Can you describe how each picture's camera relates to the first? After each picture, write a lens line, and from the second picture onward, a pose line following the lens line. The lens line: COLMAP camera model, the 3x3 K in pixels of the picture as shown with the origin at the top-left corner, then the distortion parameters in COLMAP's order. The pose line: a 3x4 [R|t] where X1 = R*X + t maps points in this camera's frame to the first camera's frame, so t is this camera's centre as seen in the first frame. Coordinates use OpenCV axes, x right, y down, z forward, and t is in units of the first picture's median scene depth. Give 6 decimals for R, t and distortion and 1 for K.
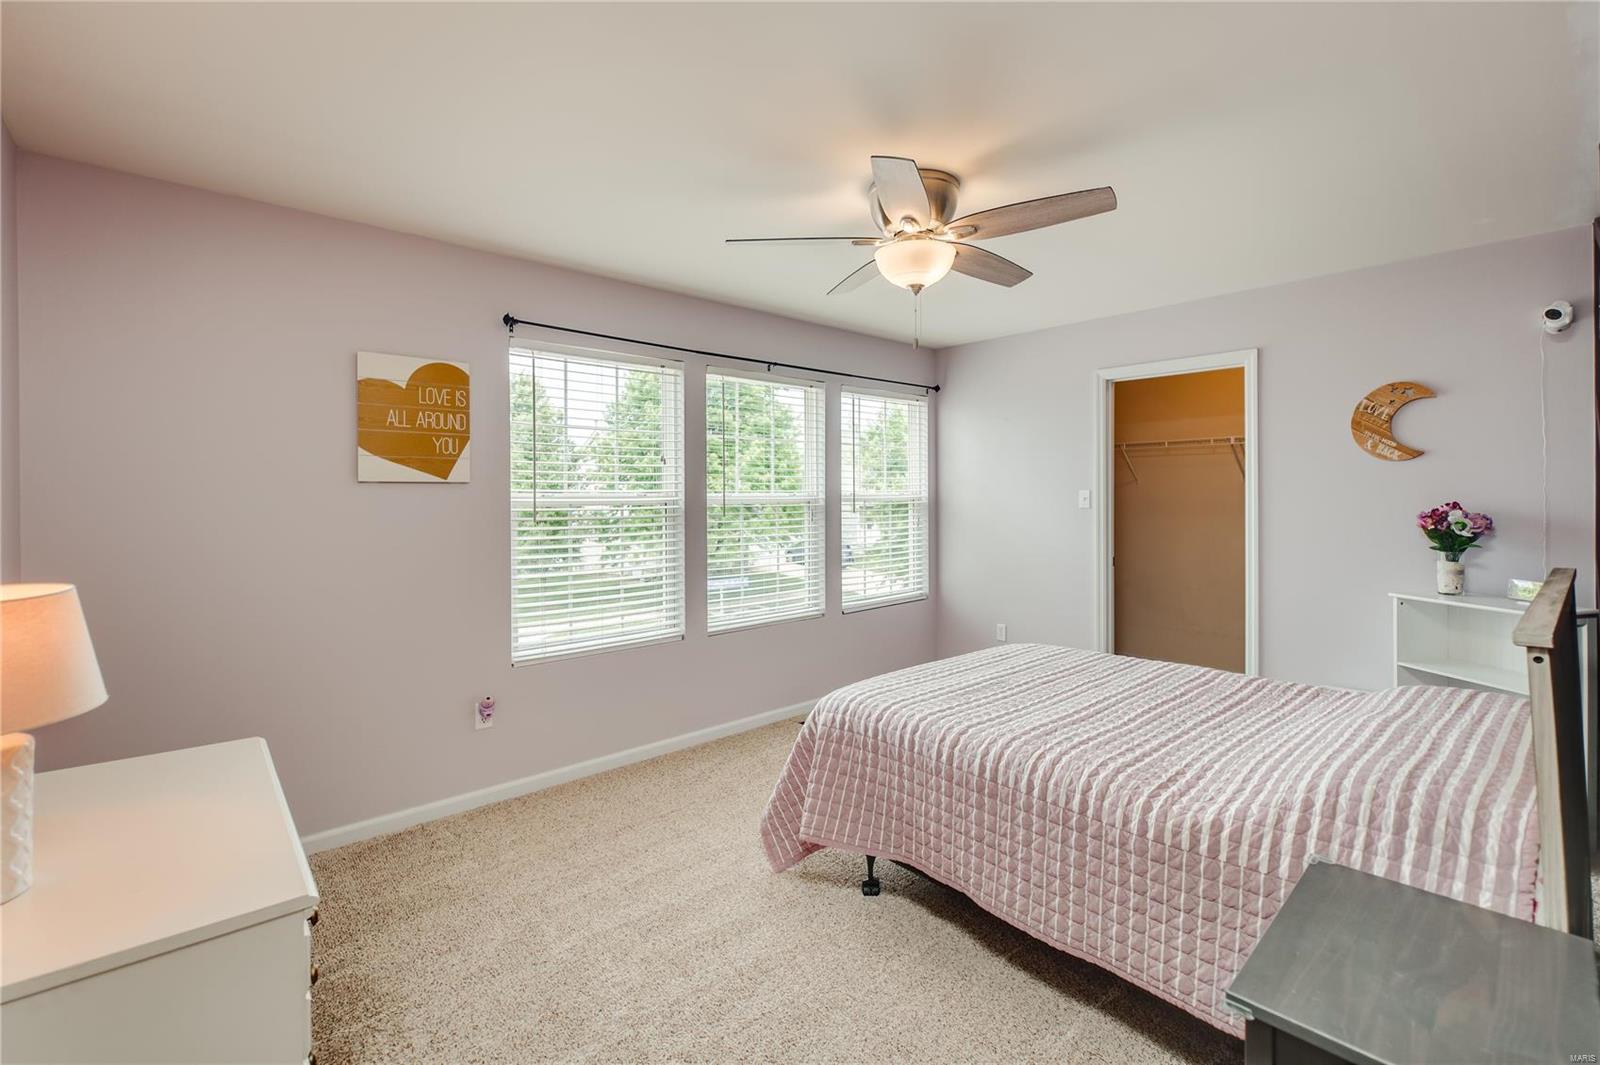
lens RADIAL K [[707.7, 0, 817.5], [0, 707.7, 508.7], [0, 0, 1]] dist [0.000347, -0.000079]
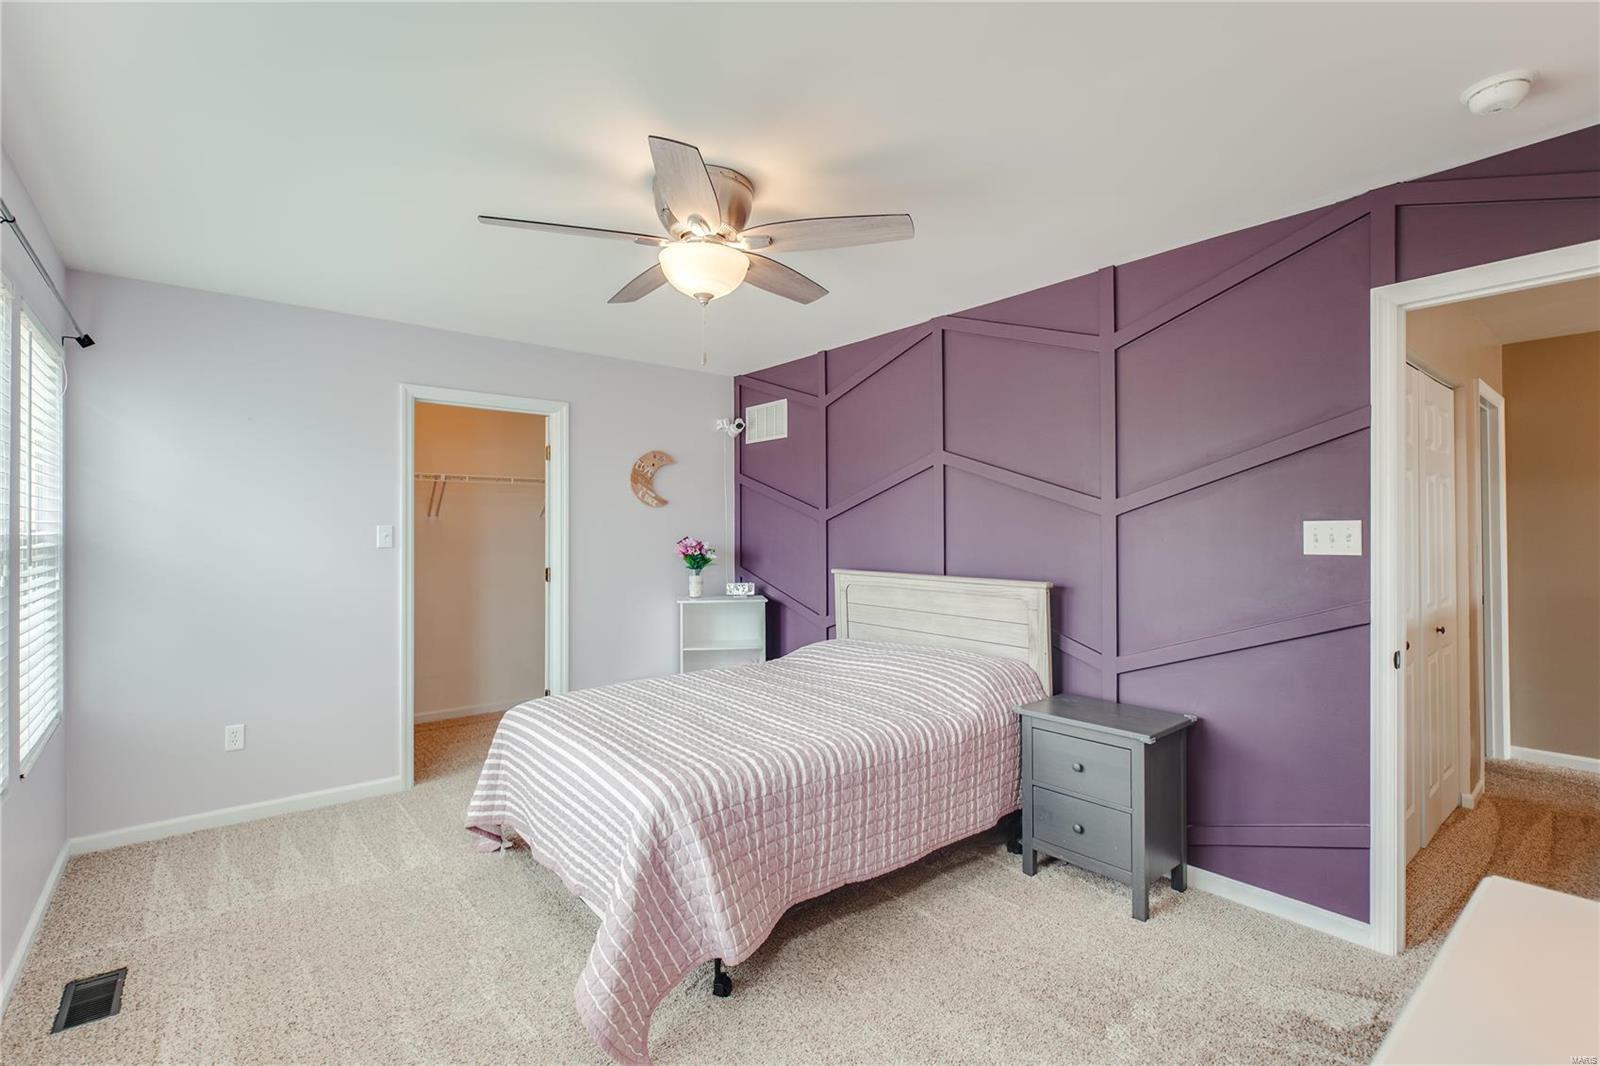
lens RADIAL K [[727.7, 0, 796.4], [0, 727.7, 556.7], [0, 0, 1]] dist [0.000383, 0.000120]
pose [[0.061396, -0.028797, 0.997698, -0.651353], [0.022837, 0.999363, 0.027440, -0.003561], [-0.997852, 0.021099, 0.062014, 0.699334]]
